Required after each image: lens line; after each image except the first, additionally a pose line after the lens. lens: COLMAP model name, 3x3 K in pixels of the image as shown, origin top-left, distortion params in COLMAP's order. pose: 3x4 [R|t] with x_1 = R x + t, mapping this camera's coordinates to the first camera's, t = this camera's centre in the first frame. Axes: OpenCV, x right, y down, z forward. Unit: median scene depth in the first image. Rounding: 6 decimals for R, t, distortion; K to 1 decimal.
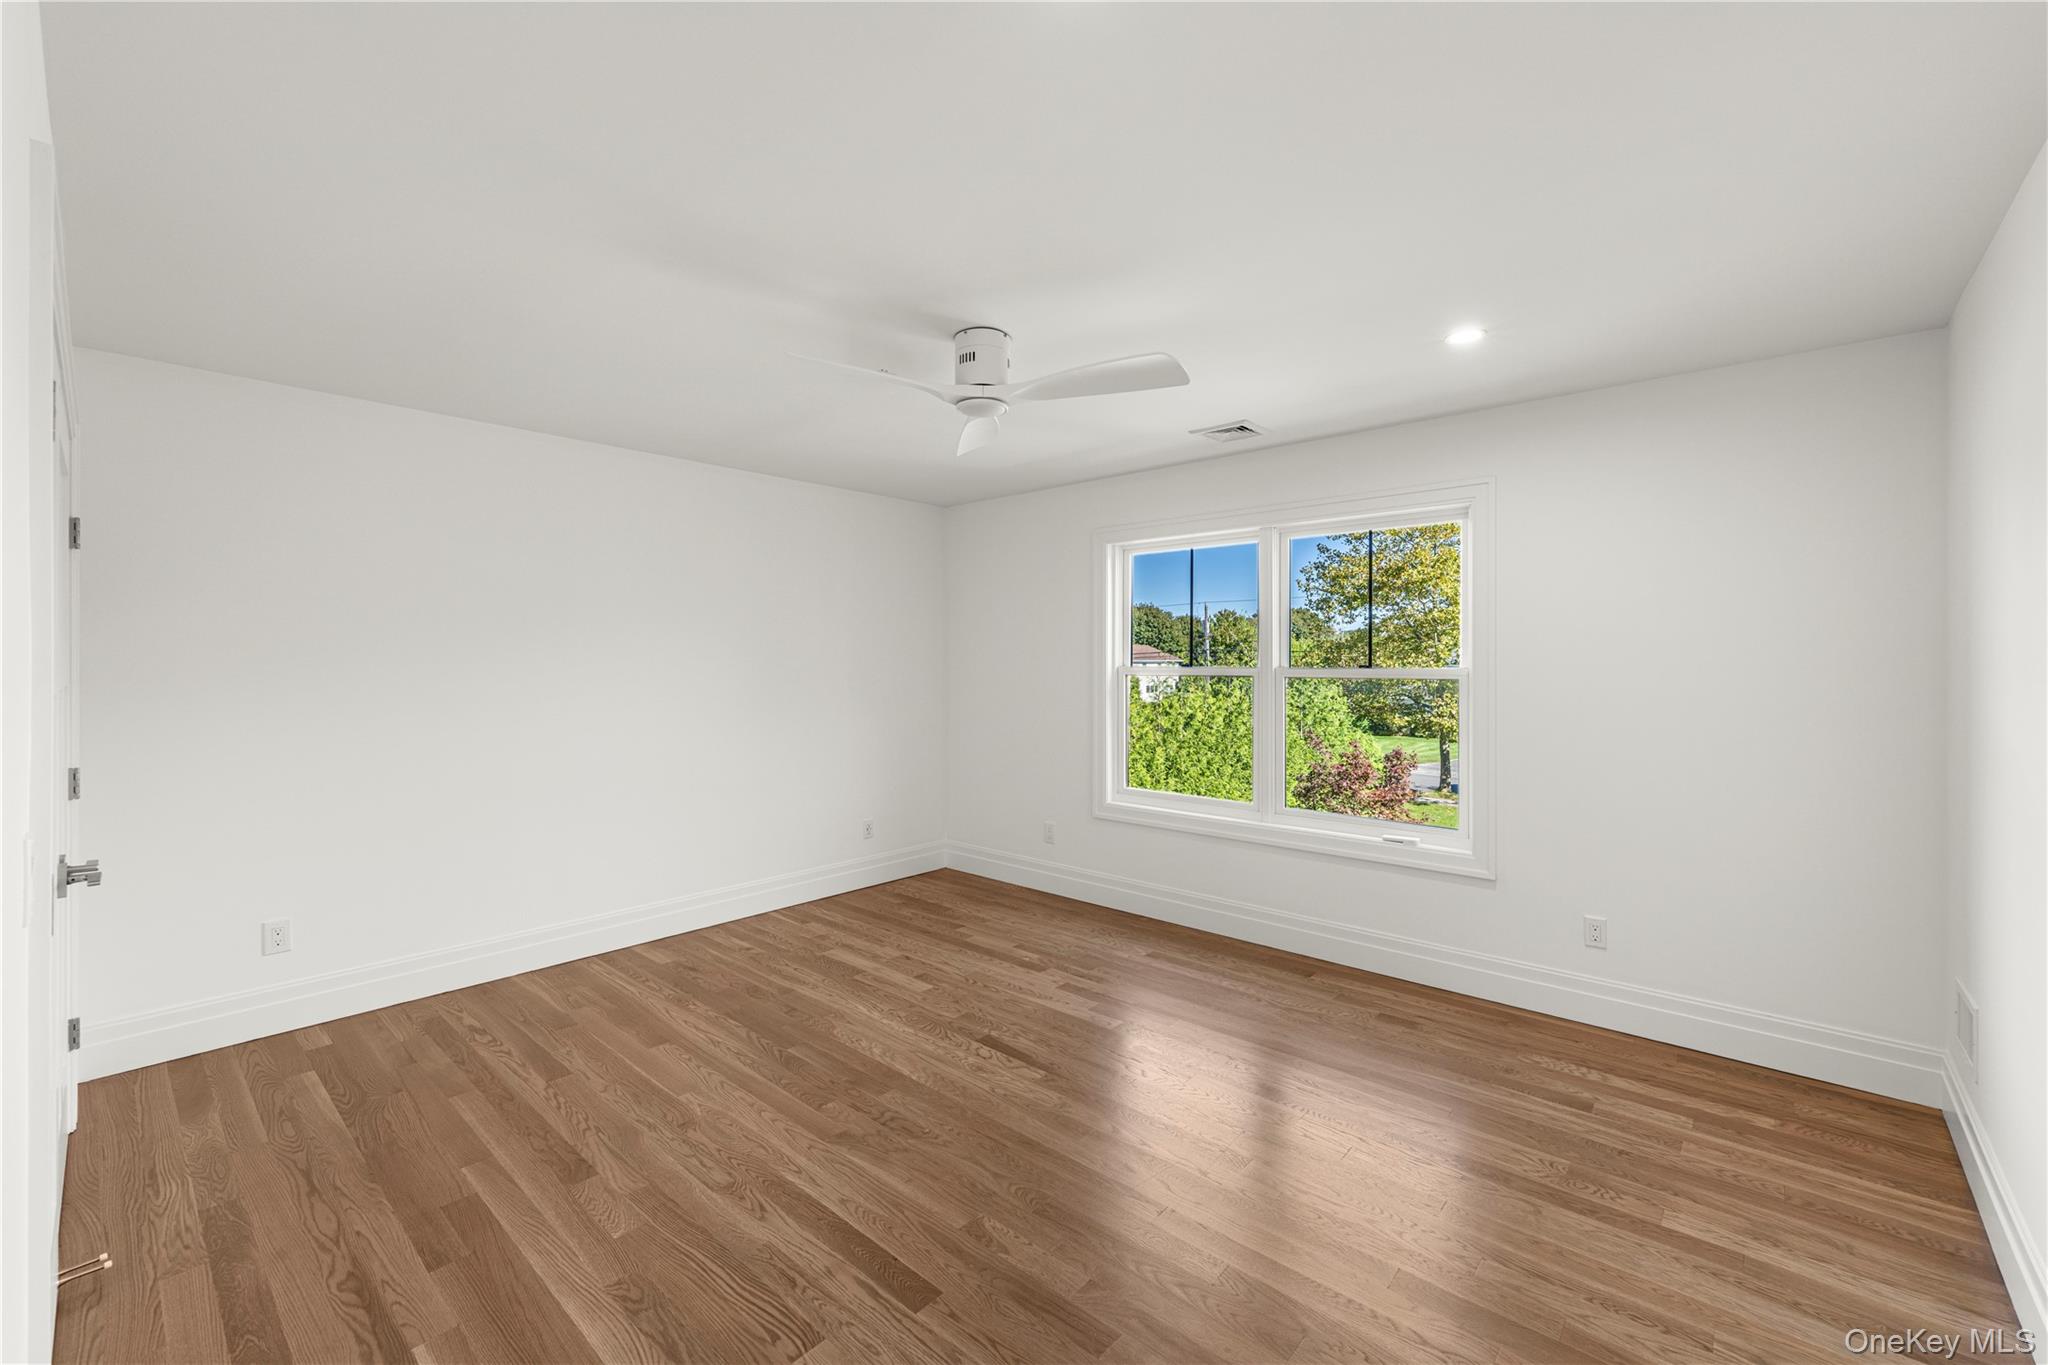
lens RADIAL K [[824.6, 0, 1048.3], [0, 824.6, 669.5], [0, 0, 1]] dist [-0.000519, -0.001092]
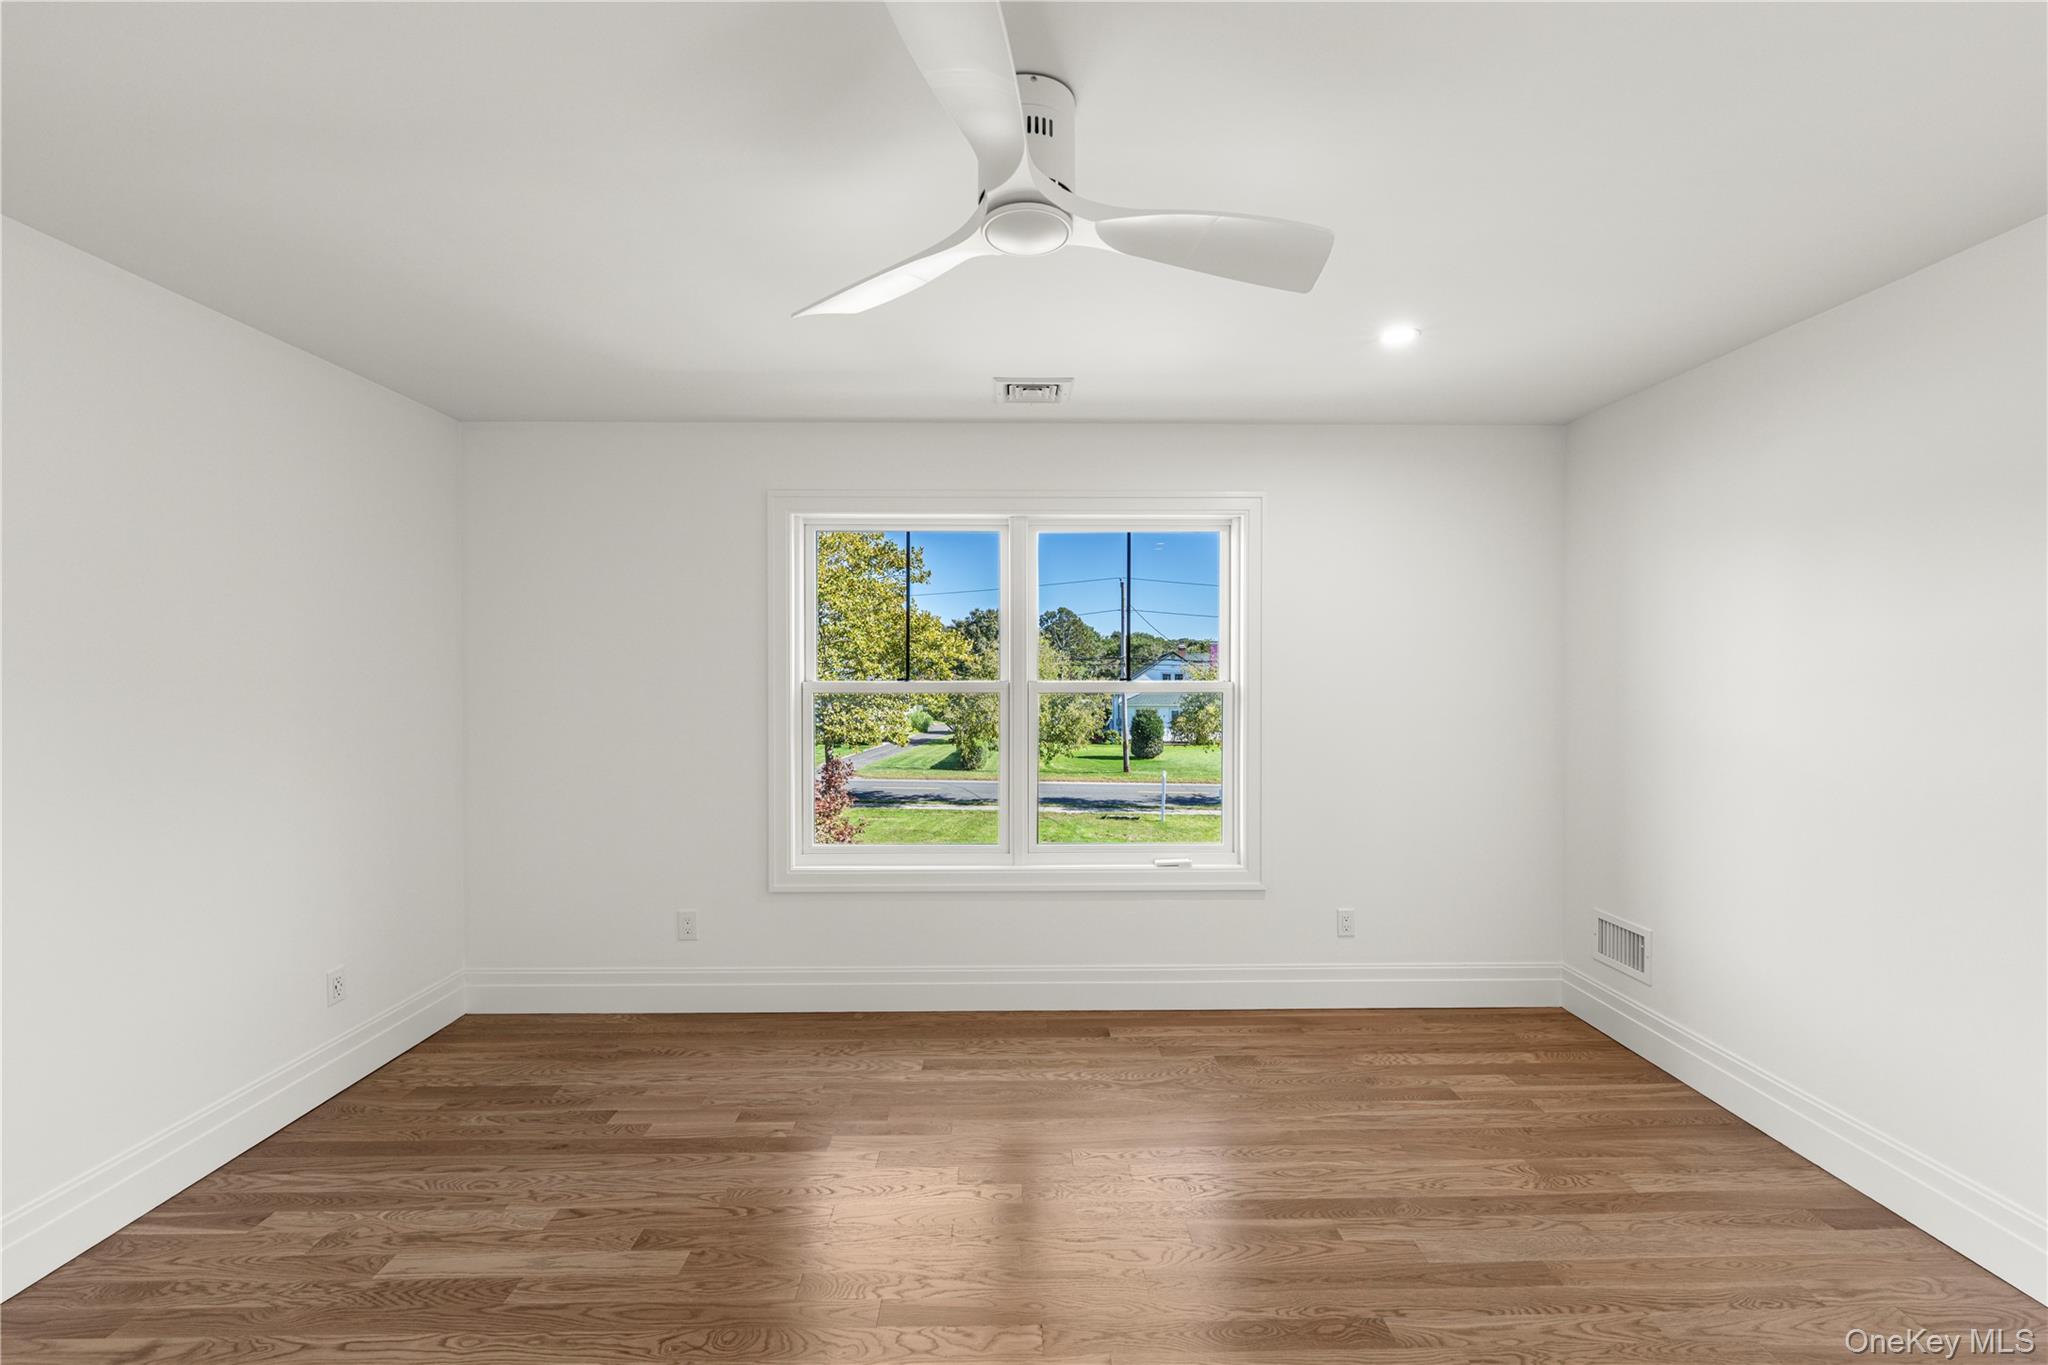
lens RADIAL K [[824.6, 0, 1037.1], [0, 824.6, 687.1], [0, 0, 1]] dist [-0.000519, -0.001092]
pose [[0.745759, -0.012465, 0.666099, -0.319554], [0.006702, 0.999915, 0.011209, -0.007357], [-0.666182, -0.003895, 0.745779, 0.402842]]
